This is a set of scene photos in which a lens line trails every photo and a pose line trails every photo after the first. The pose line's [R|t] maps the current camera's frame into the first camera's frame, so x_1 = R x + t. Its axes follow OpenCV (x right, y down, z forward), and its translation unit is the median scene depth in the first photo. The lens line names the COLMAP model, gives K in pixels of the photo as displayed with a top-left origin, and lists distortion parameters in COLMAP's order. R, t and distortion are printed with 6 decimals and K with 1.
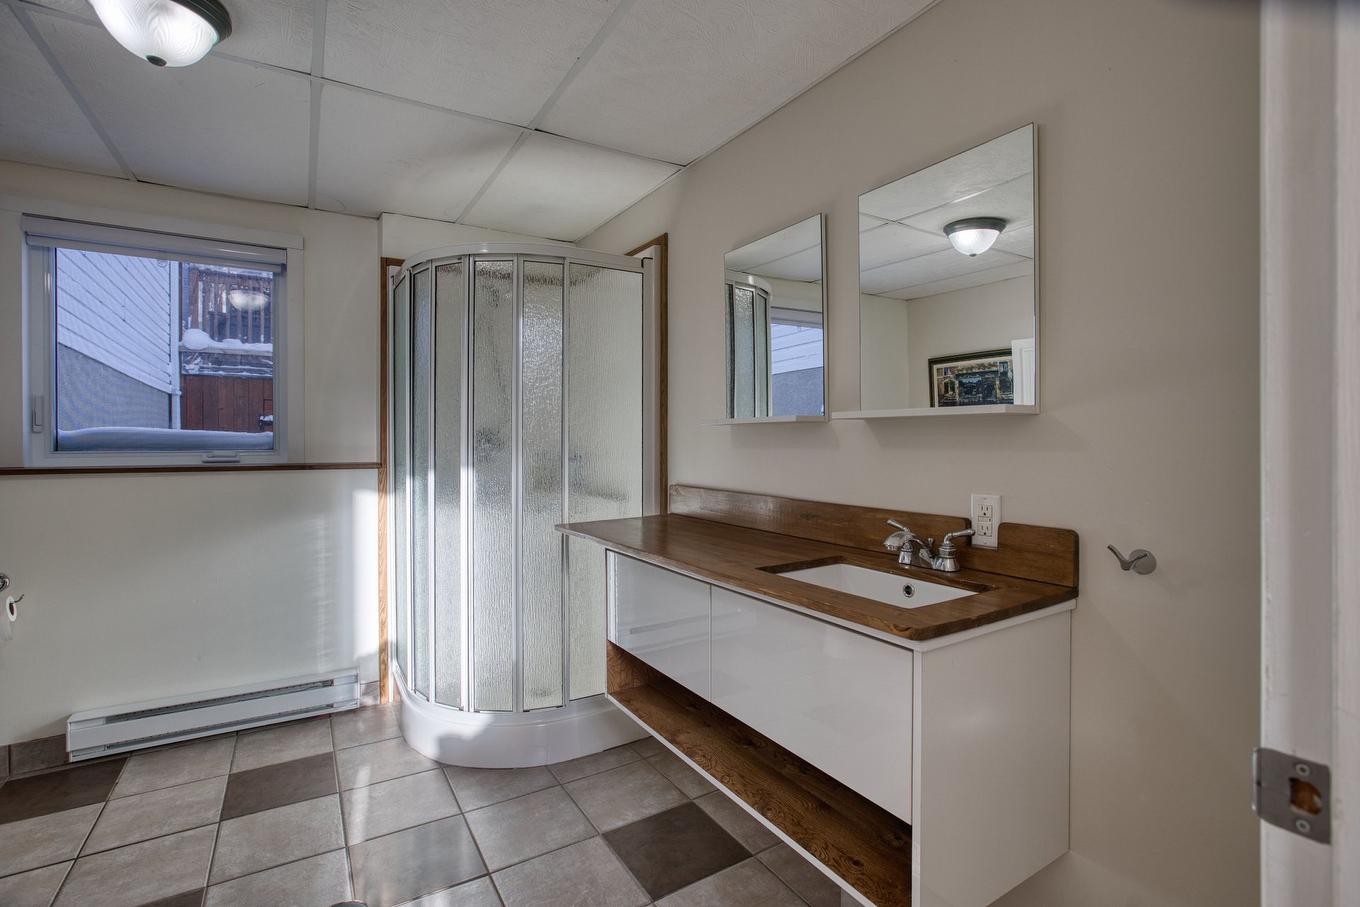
lens RADIAL K [[624.1, 0, 680.0], [0, 624.1, 453.5], [0, 0, 1]] dist [-0.042895, 0.012457]
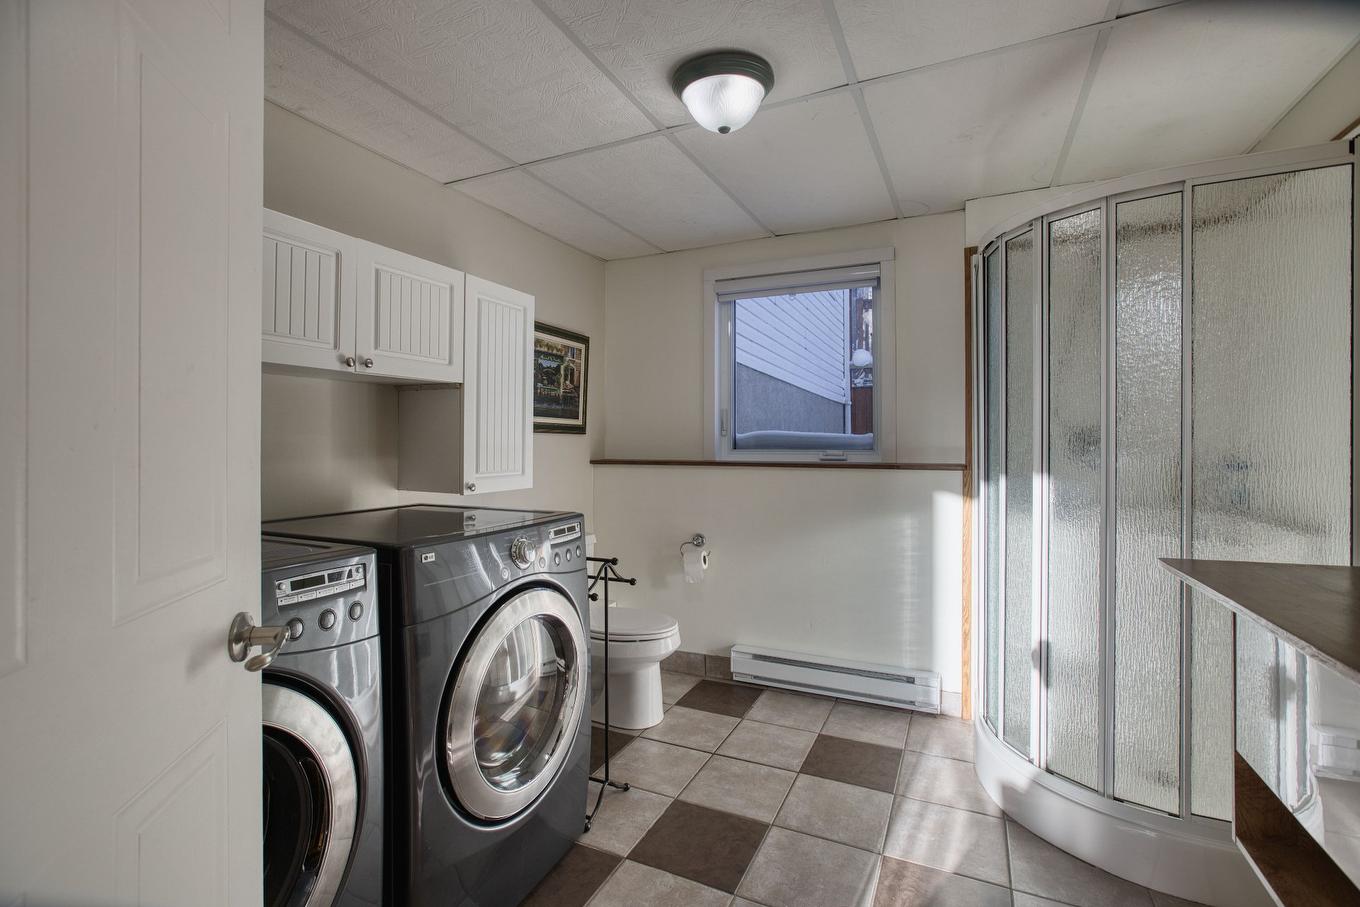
lens RADIAL K [[616.2, 0, 683.3], [0, 616.2, 449.1], [0, 0, 1]] dist [-0.029852, 0.011119]
pose [[0.558099, 0.008611, -0.829729, 0.062073], [-0.016470, 0.999864, -0.000702, -0.001572], [0.829611, 0.014057, 0.558165, 0.132375]]
